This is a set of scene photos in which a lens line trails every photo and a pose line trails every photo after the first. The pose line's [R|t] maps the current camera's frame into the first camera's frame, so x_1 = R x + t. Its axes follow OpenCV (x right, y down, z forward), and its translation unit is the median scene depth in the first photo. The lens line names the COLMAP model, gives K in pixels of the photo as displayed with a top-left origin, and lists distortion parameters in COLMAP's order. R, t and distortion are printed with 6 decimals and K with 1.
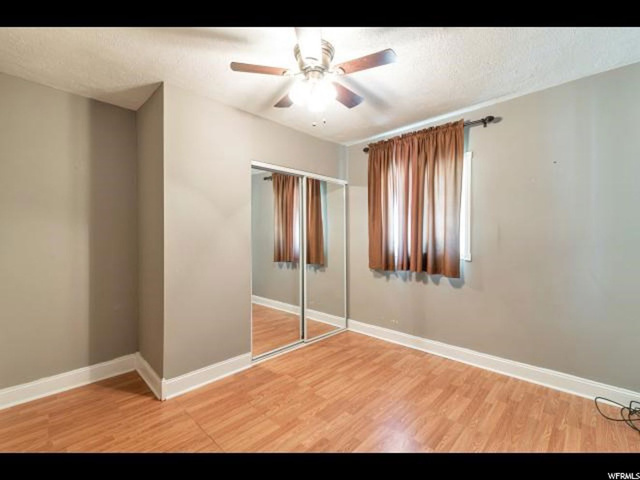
lens RADIAL K [[279.7, 0, 321.6], [0, 279.7, 238.8], [0, 0, 1]] dist [0.002537, -0.000042]
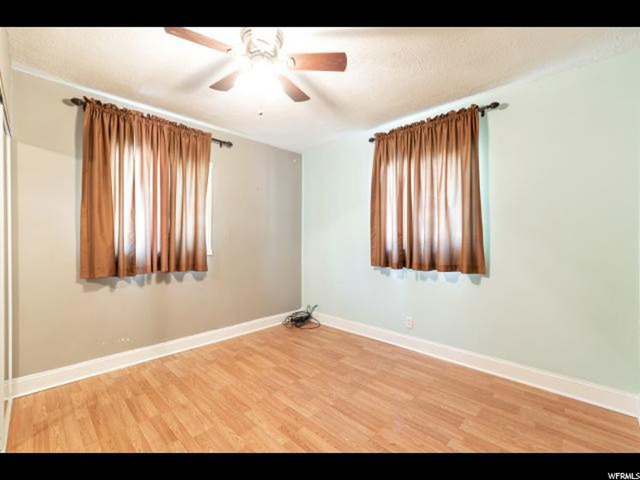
lens RADIAL K [[279.7, 0, 321.6], [0, 279.7, 238.8], [0, 0, 1]] dist [0.002537, -0.000042]
pose [[-0.002213, -0.000042, 0.999998, -0.625087], [-0.001237, 0.999999, 0.000039, 0.008567], [-0.999997, -0.001237, -0.002213, 0.518728]]
